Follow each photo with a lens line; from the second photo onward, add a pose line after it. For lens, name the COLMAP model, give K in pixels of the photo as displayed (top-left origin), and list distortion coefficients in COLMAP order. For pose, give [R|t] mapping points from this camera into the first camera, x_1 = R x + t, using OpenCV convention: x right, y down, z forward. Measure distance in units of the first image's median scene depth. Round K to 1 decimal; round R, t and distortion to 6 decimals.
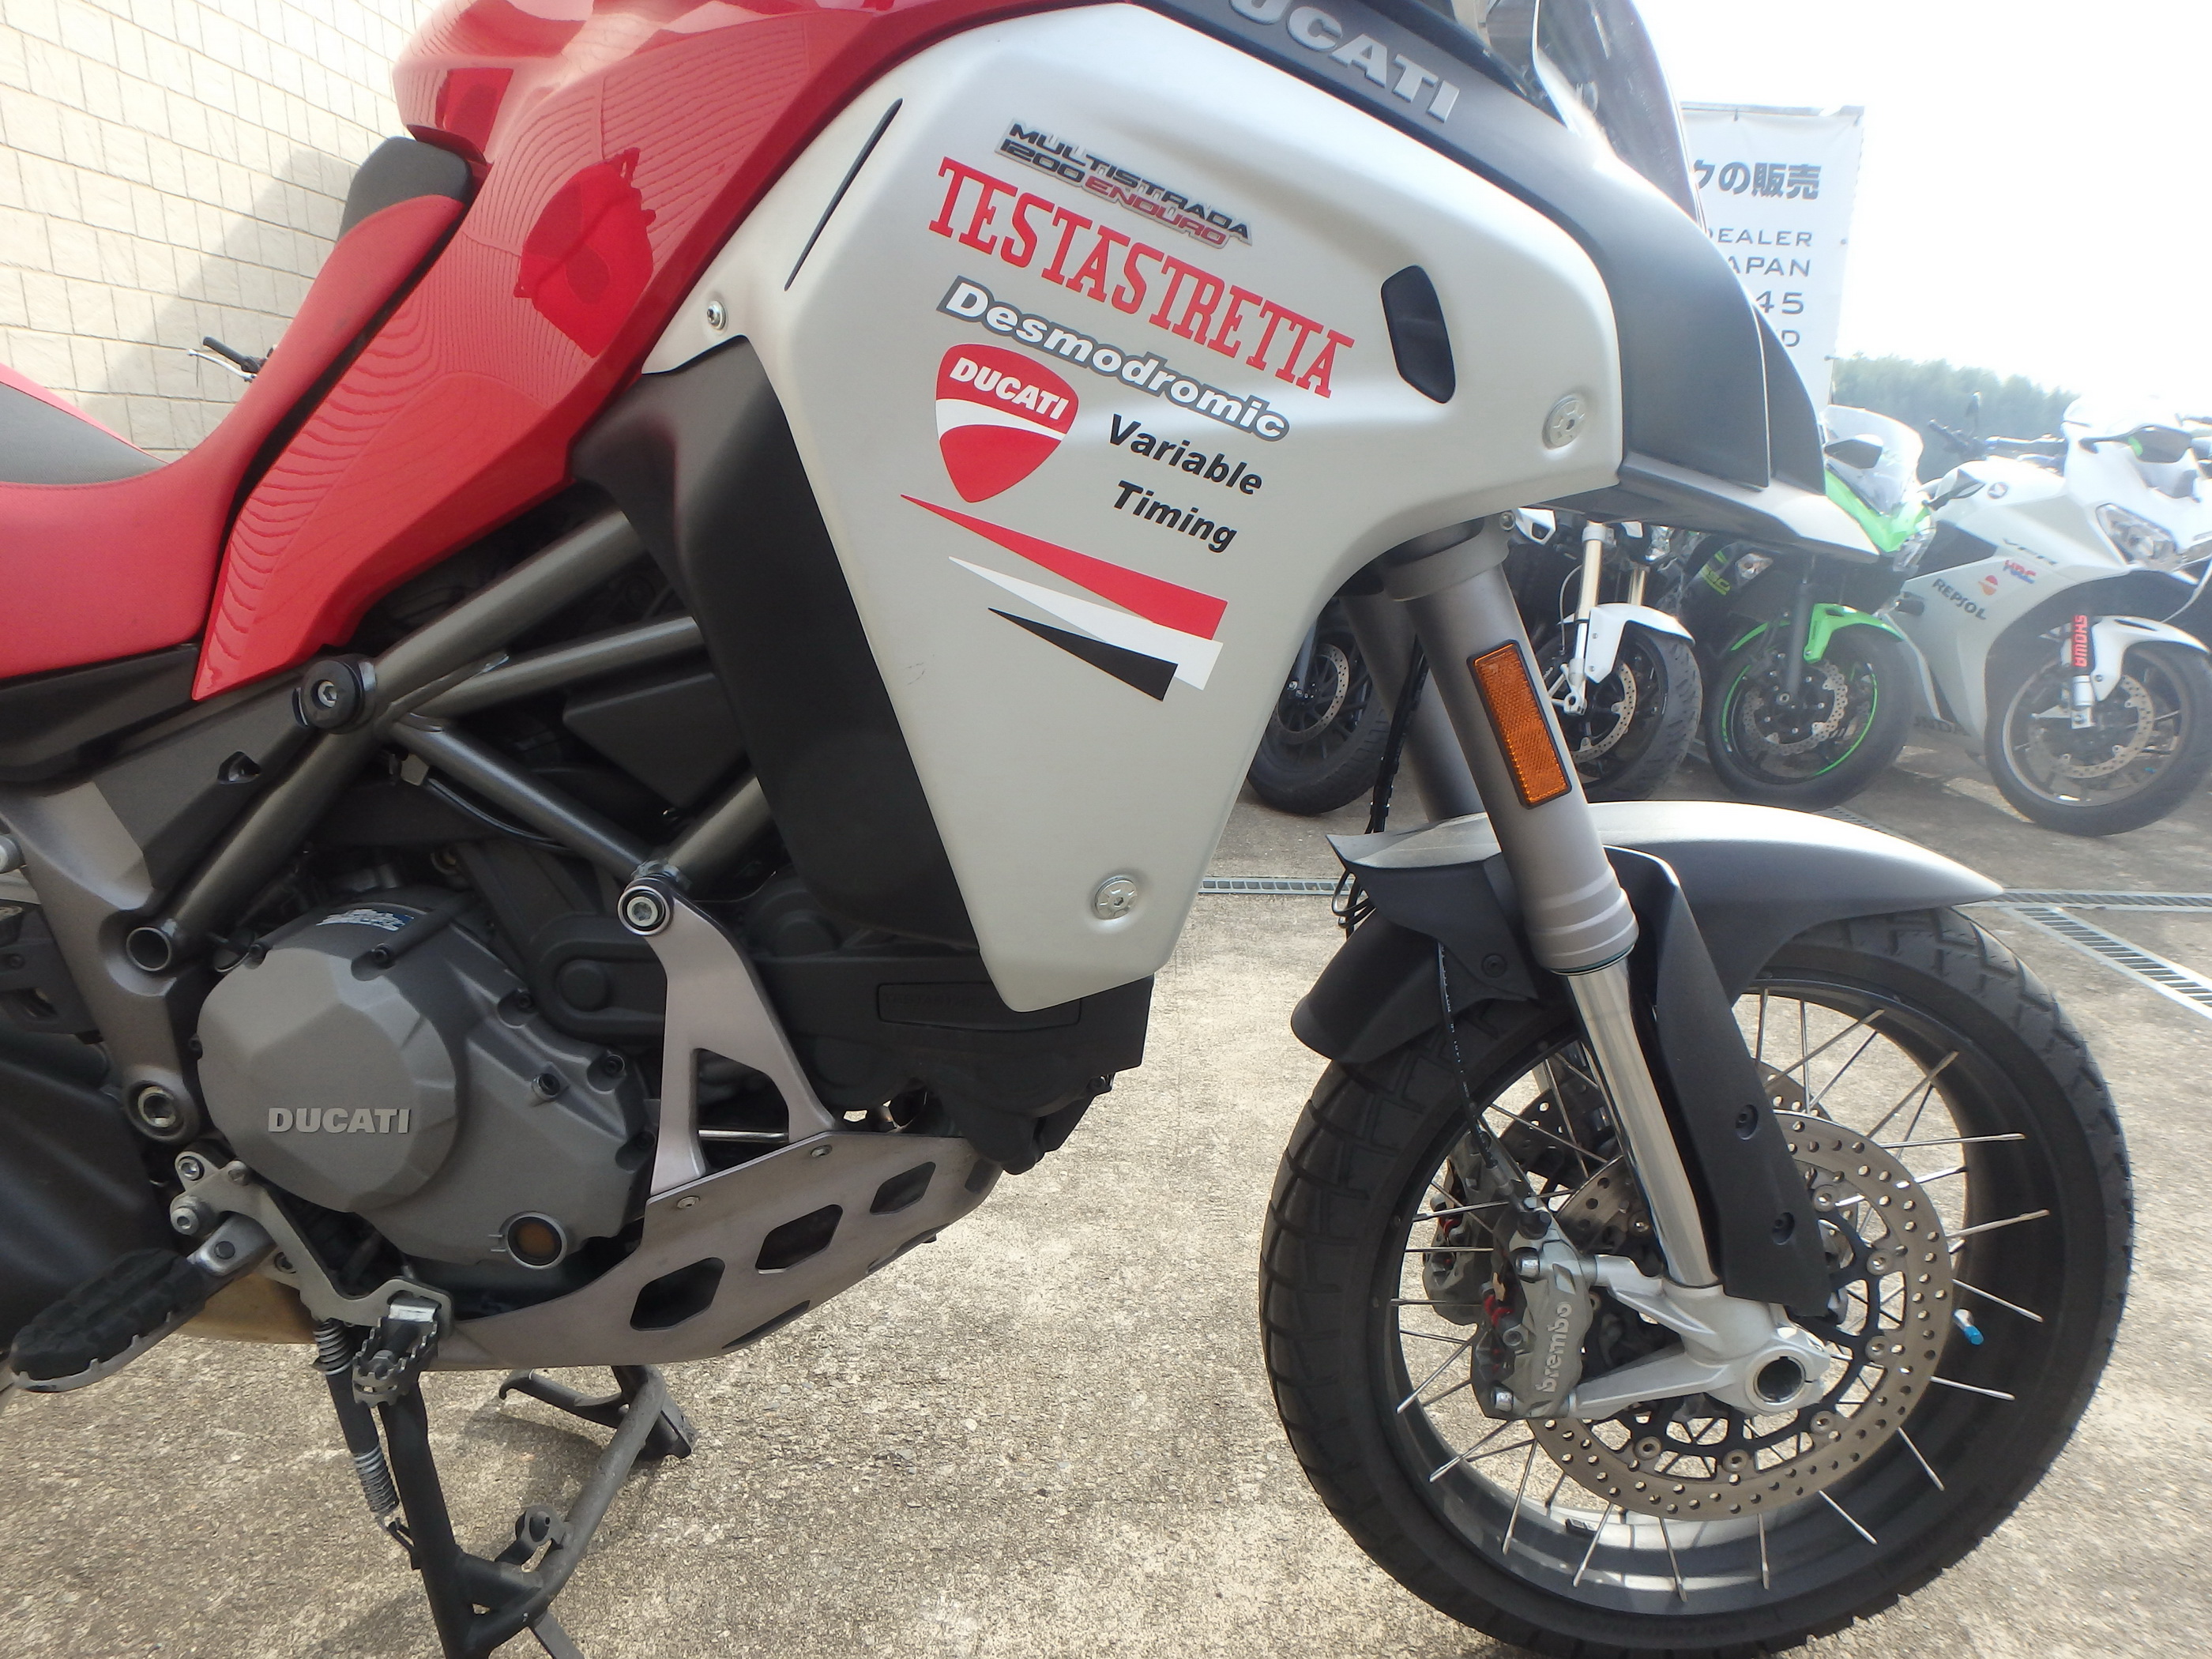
lens RADIAL K [[1374.5, 0, 1115.5], [0, 1374.5, 808.8], [0, 0, 1]] dist [-0.034029, 0.004782]
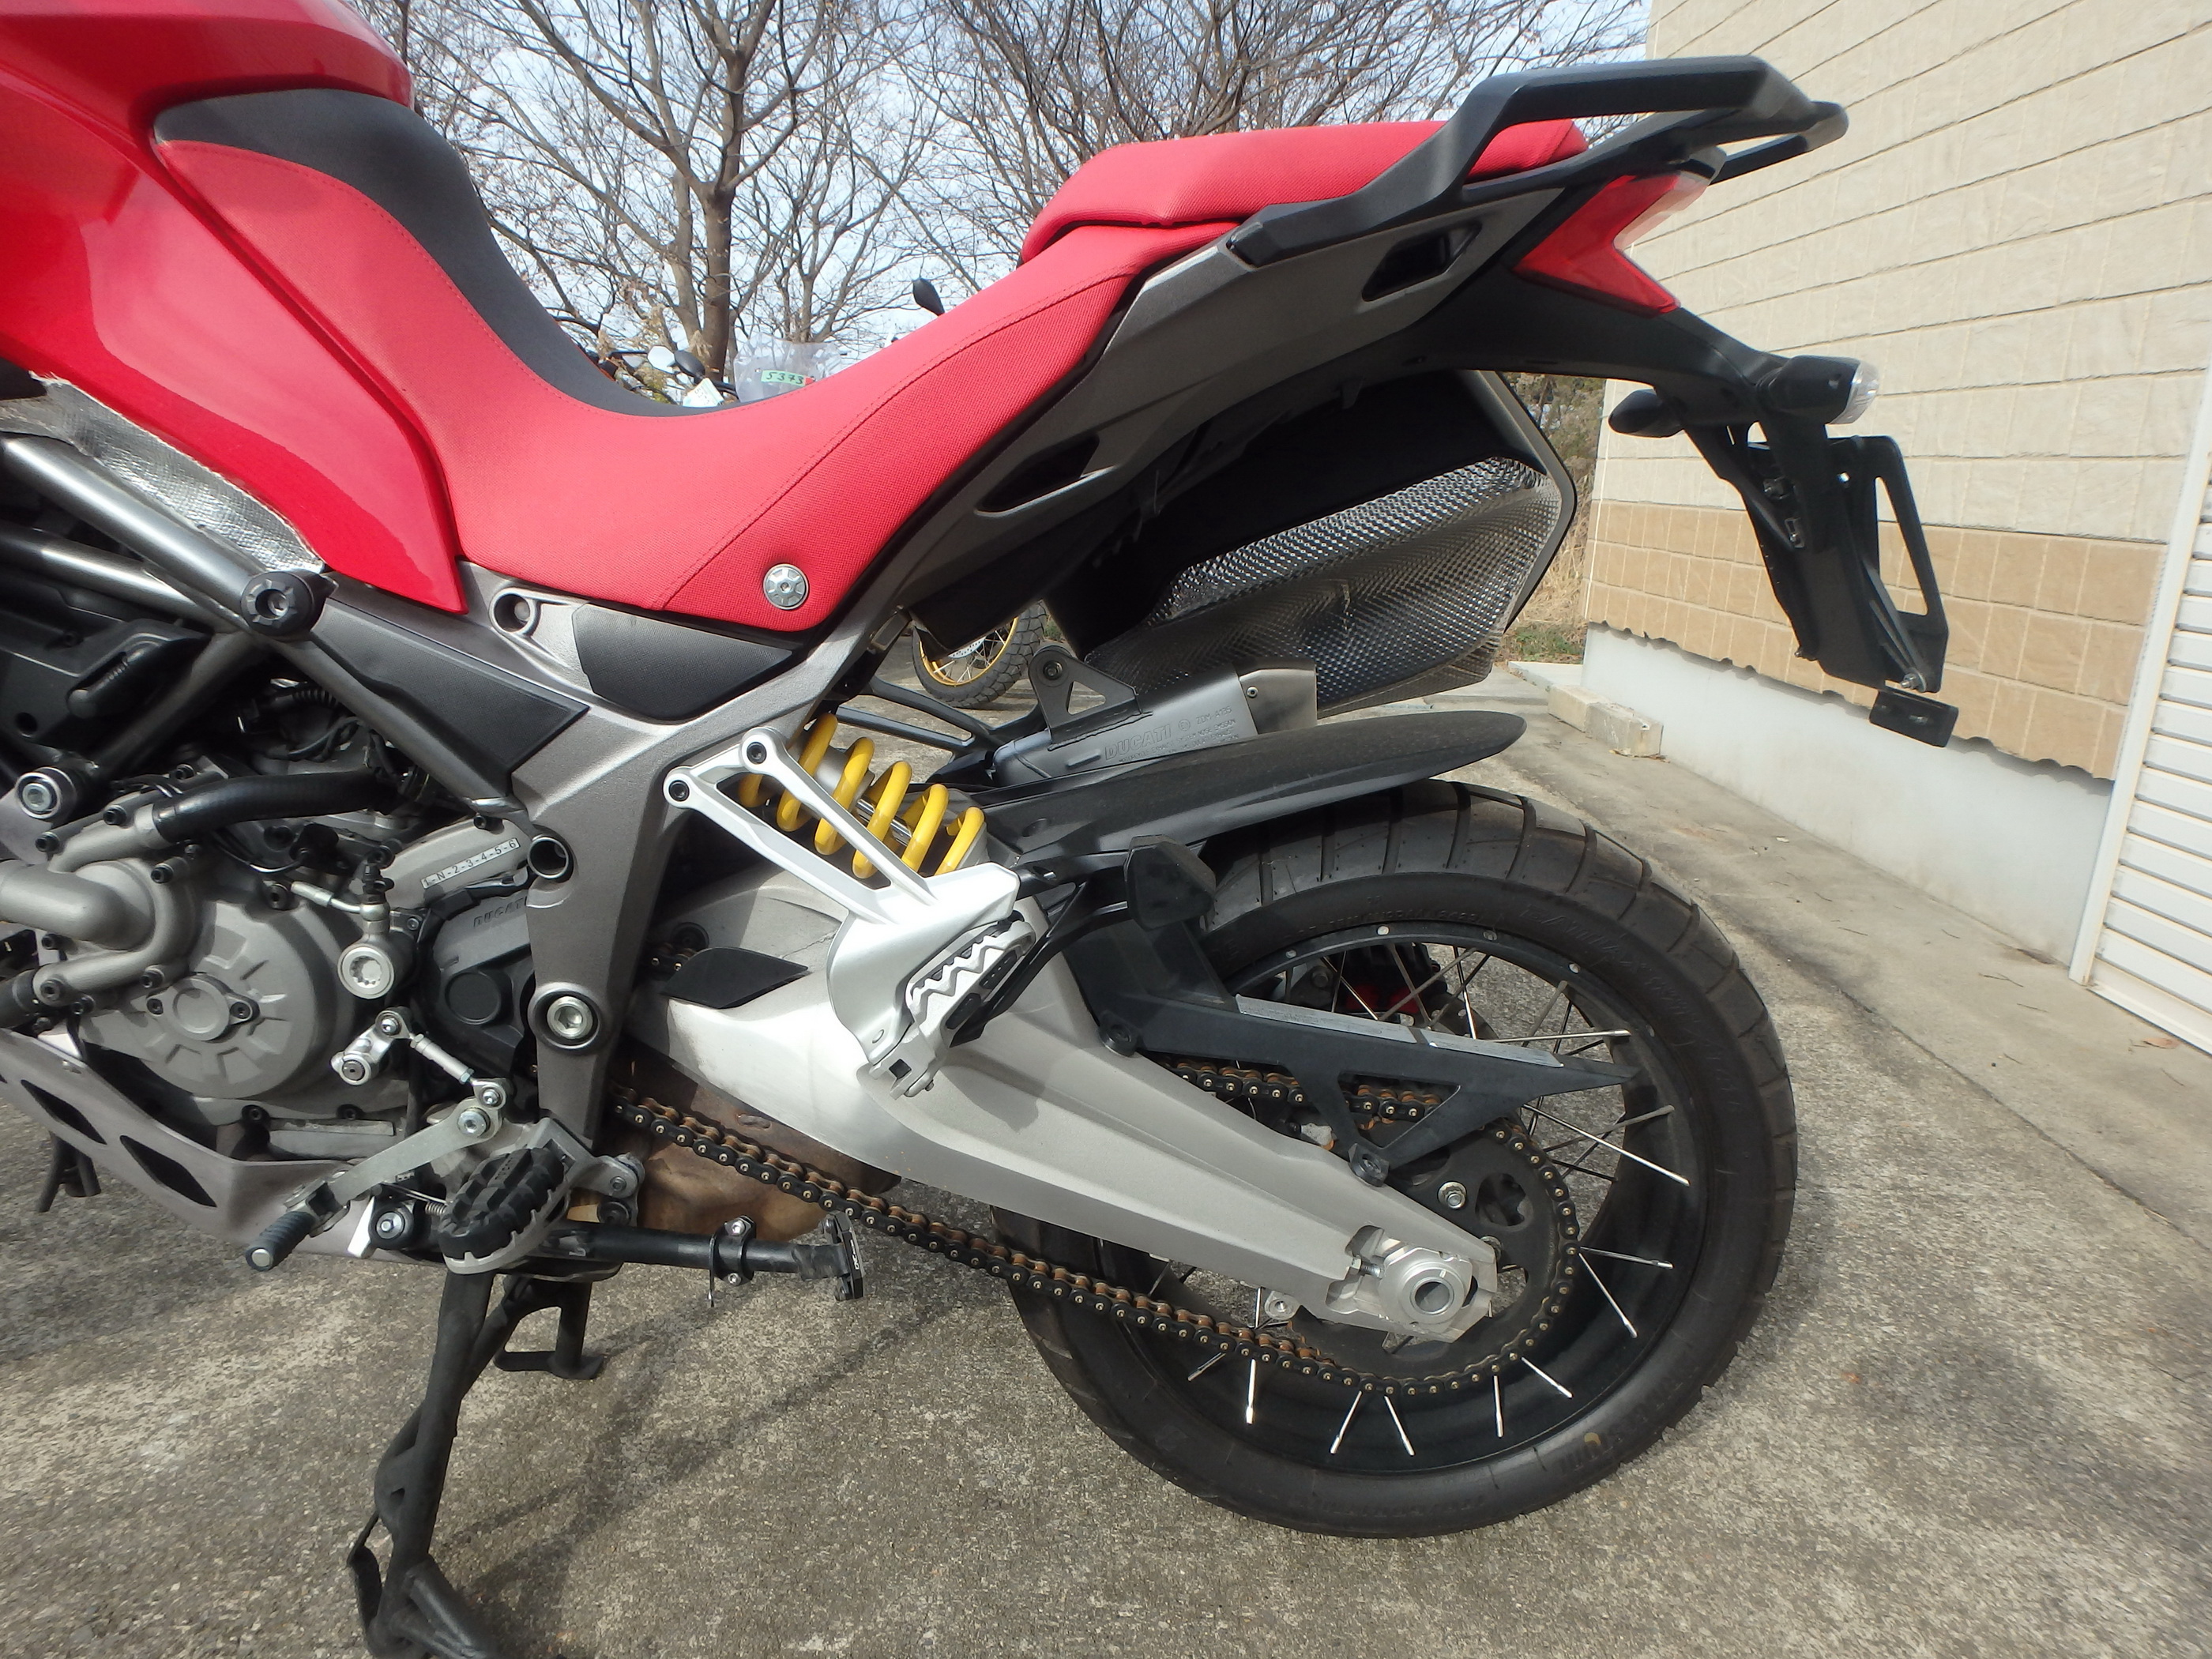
lens RADIAL K [[1374.5, 0, 1124.1], [0, 1374.5, 816.0], [0, 0, 1]] dist [-0.034029, 0.004782]
pose [[-0.998070, -0.045266, -0.042502, -0.741926], [-0.060165, 0.874256, 0.481722, -0.374324], [0.015352, 0.483349, -0.875293, 1.540677]]
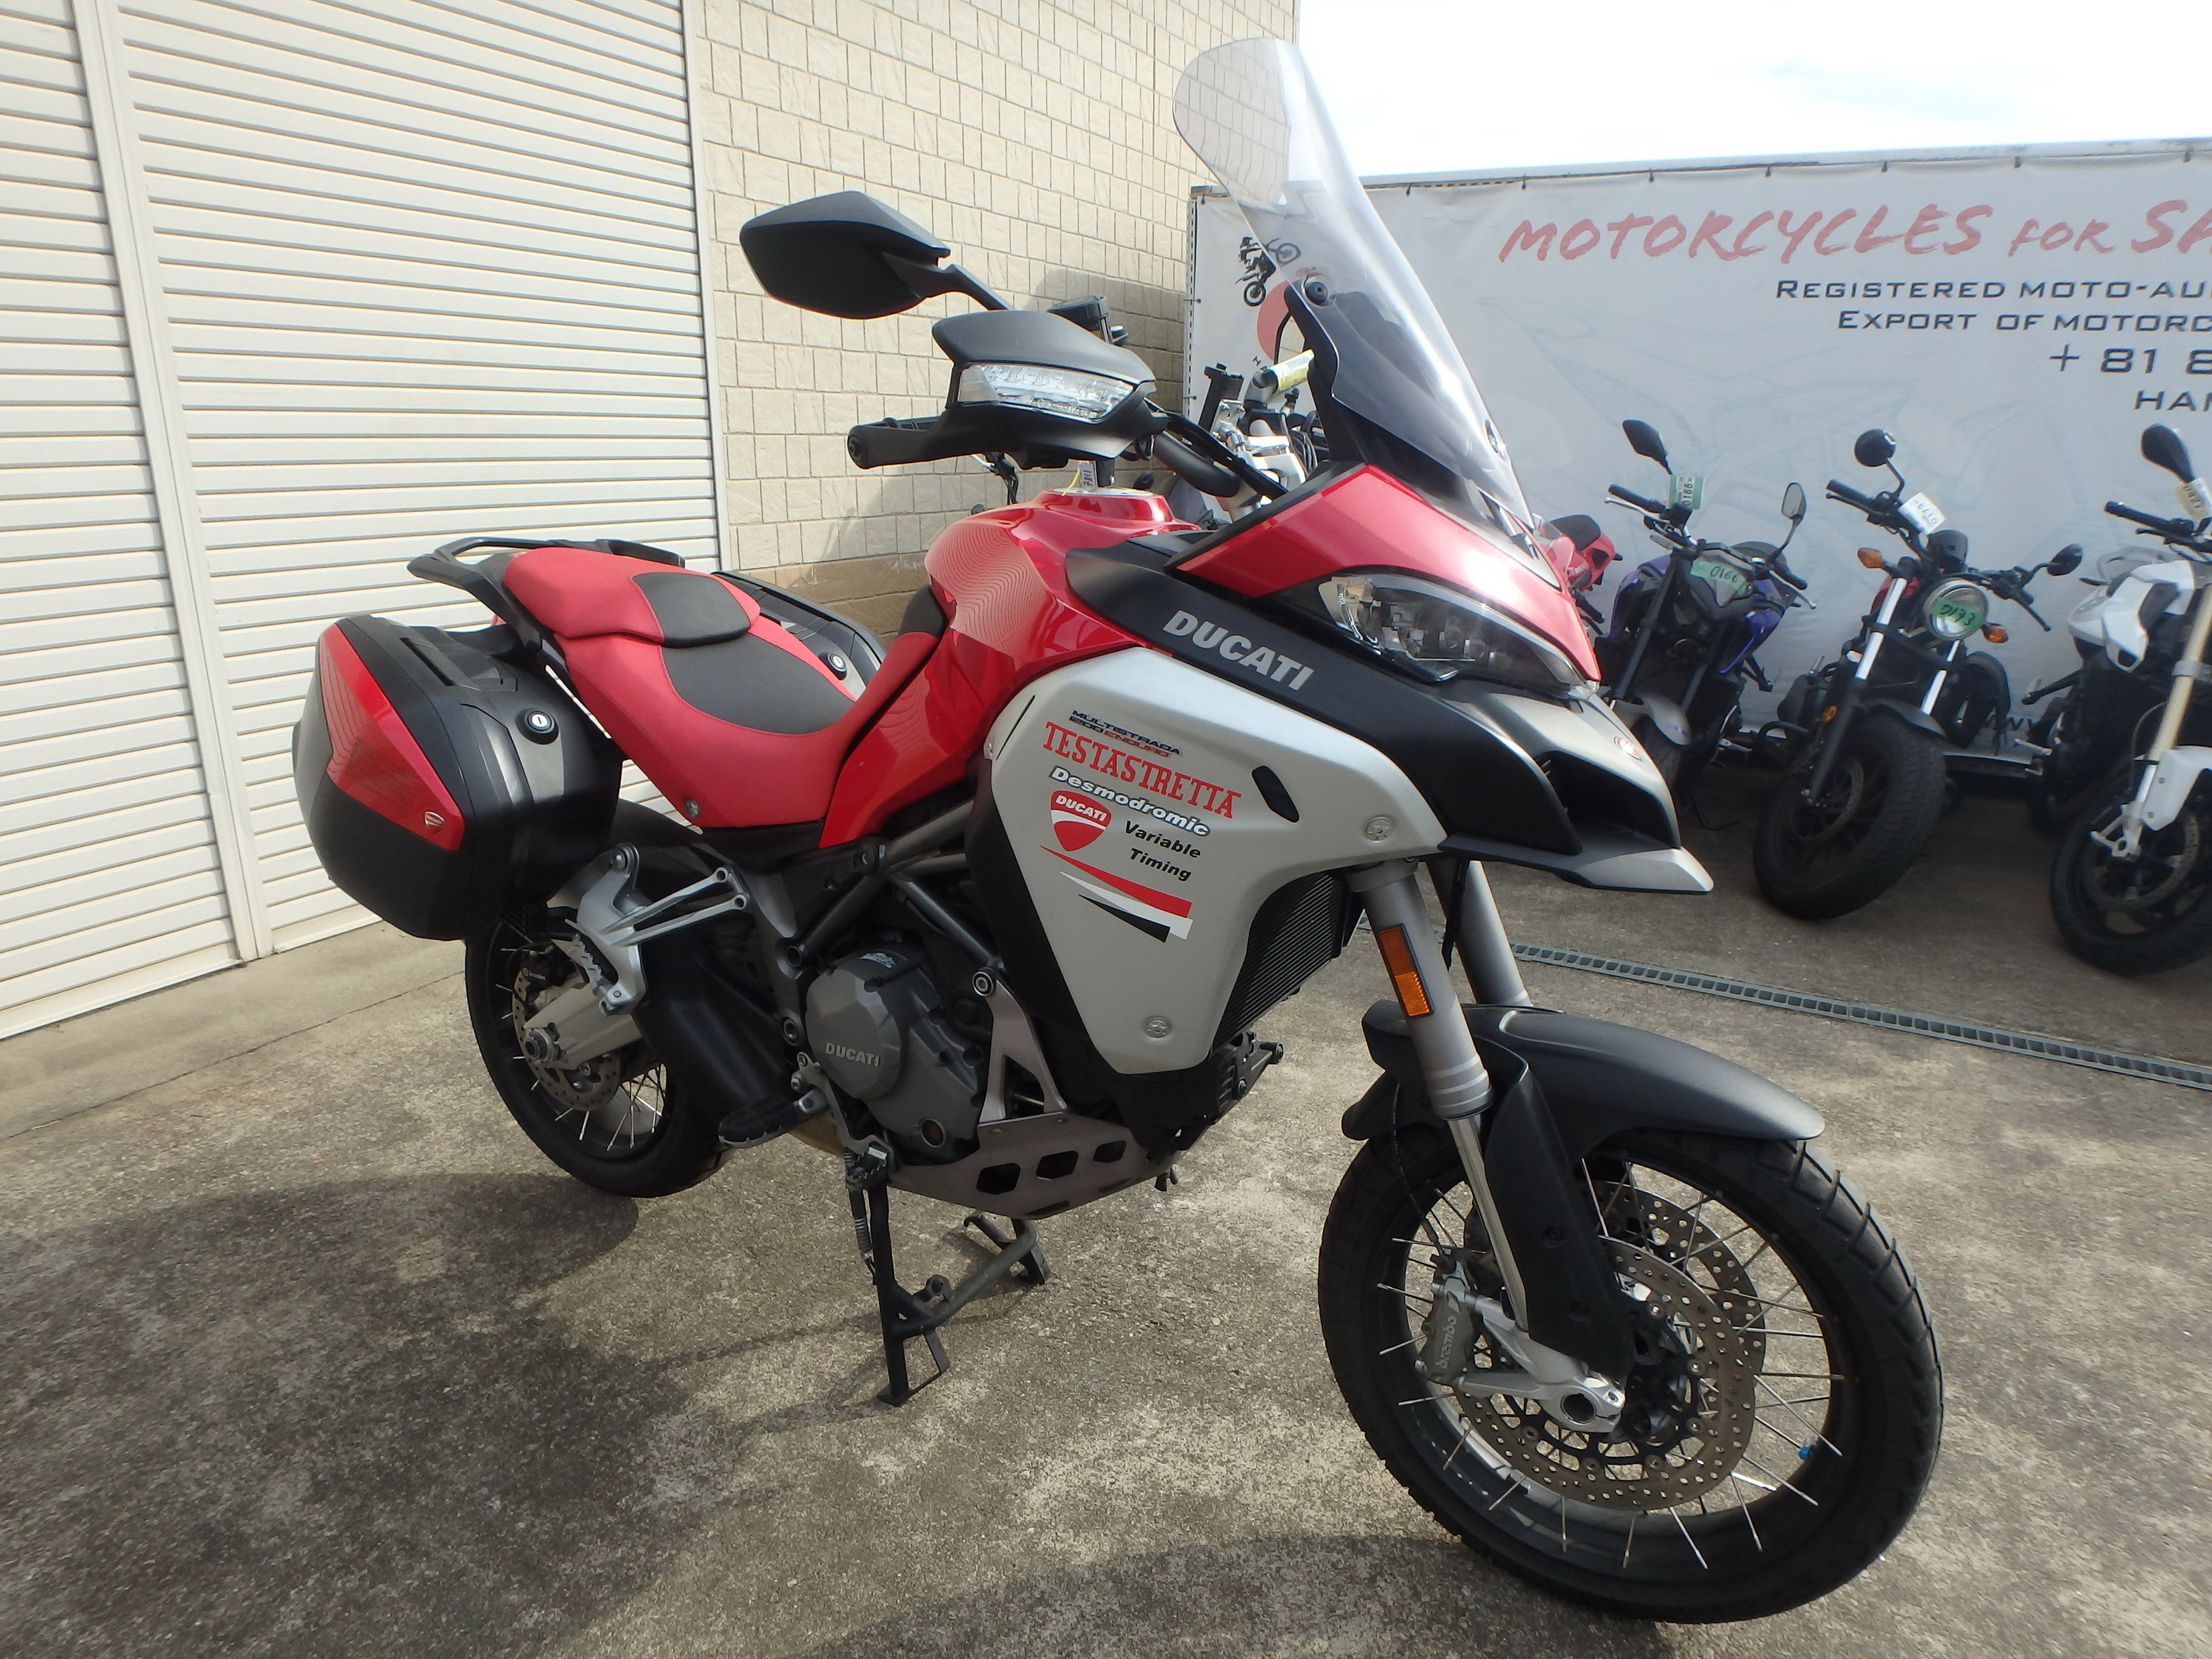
lens RADIAL K [[1374.5, 0, 1126.9], [0, 1374.5, 826.2], [0, 0, 1]] dist [-0.034029, 0.004782]
pose [[0.879406, 0.132408, -0.457289, 0.476404], [-0.120052, 0.991180, 0.056126, -0.190514], [0.460688, 0.005541, 0.887545, -0.453642]]
